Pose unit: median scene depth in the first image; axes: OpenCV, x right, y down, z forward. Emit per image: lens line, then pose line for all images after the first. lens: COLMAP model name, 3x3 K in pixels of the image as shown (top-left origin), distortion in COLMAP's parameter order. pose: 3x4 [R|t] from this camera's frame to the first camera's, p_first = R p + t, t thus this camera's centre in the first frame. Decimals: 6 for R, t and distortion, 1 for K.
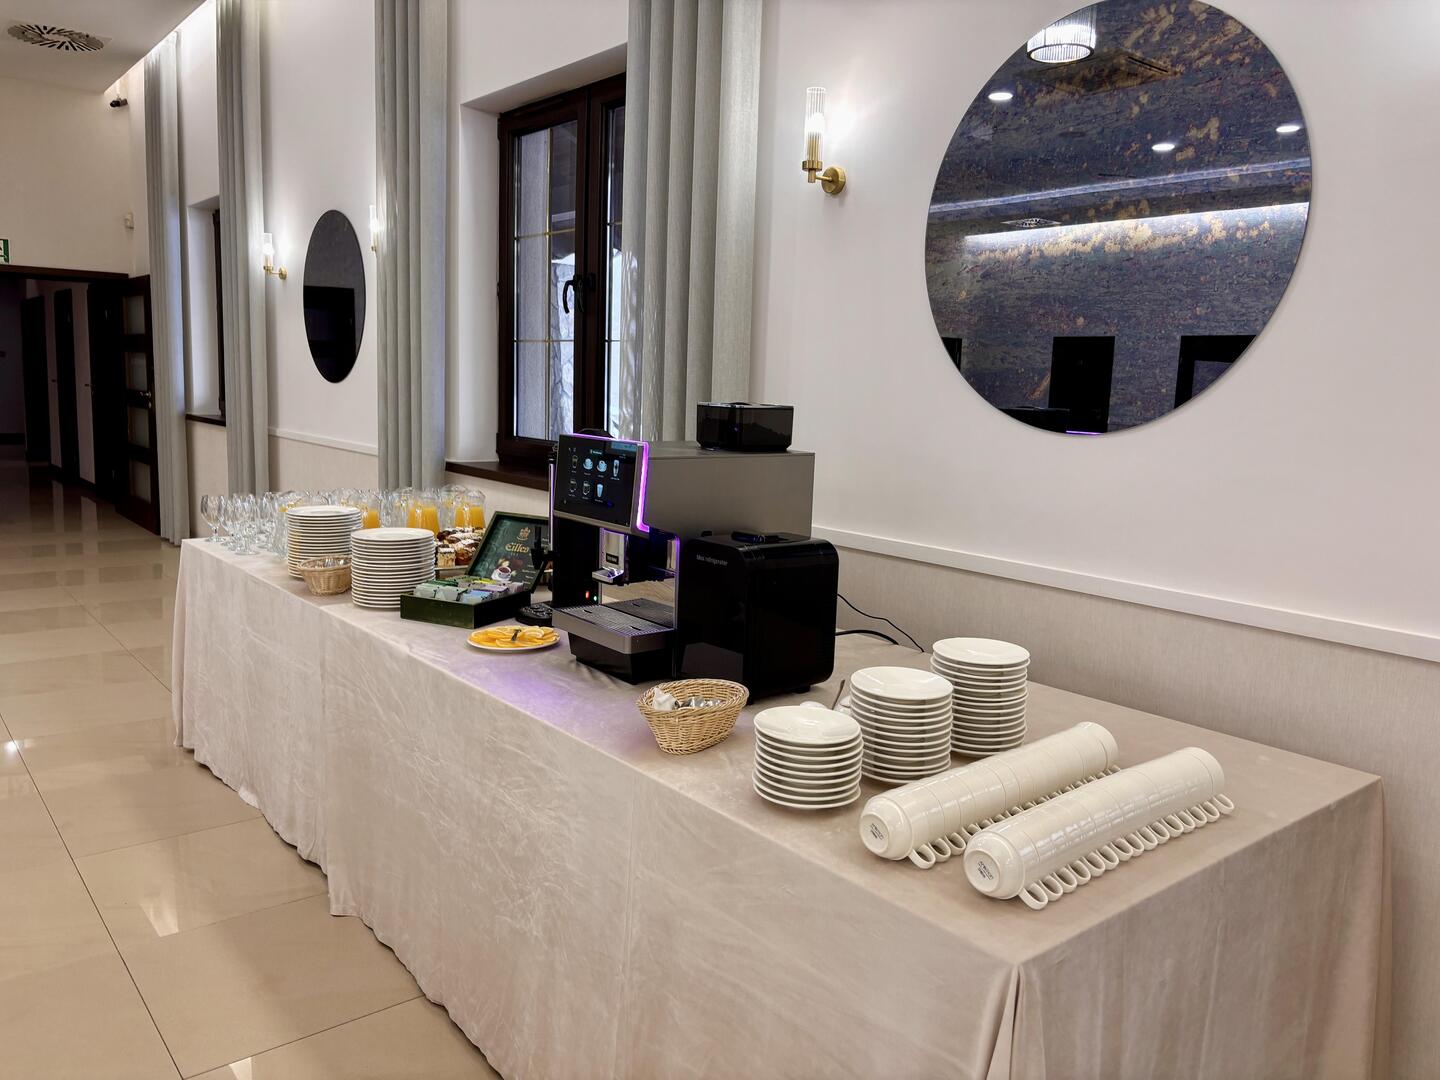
lens RADIAL K [[1151.0, 0, 720.0], [0, 1151.0, 540.0], [0, 0, 1]] dist [-0.034755, 0.001155]
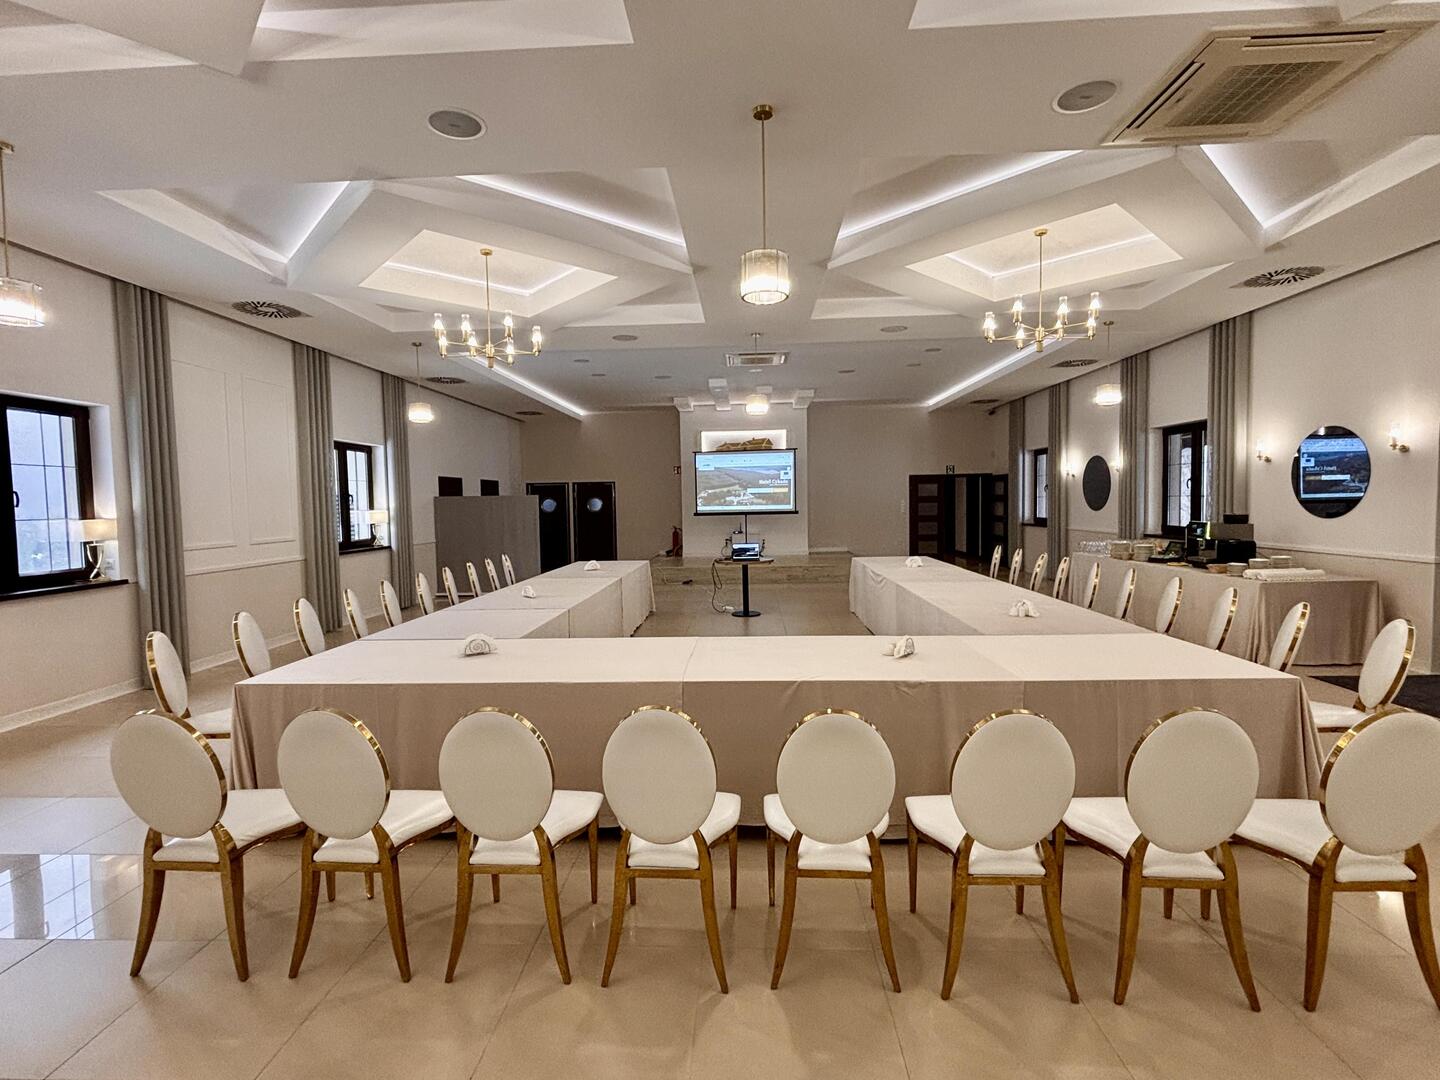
lens RADIAL K [[693.4, 0, 720.0], [0, 693.4, 540.0], [0, 0, 1]] dist [-0.000817, -0.000081]
pose [[0.749886, -0.023252, -0.661159, 0.212249], [-0.034293, 0.996672, -0.073947, 0.183866], [0.660678, 0.078125, 0.746593, -1.700905]]
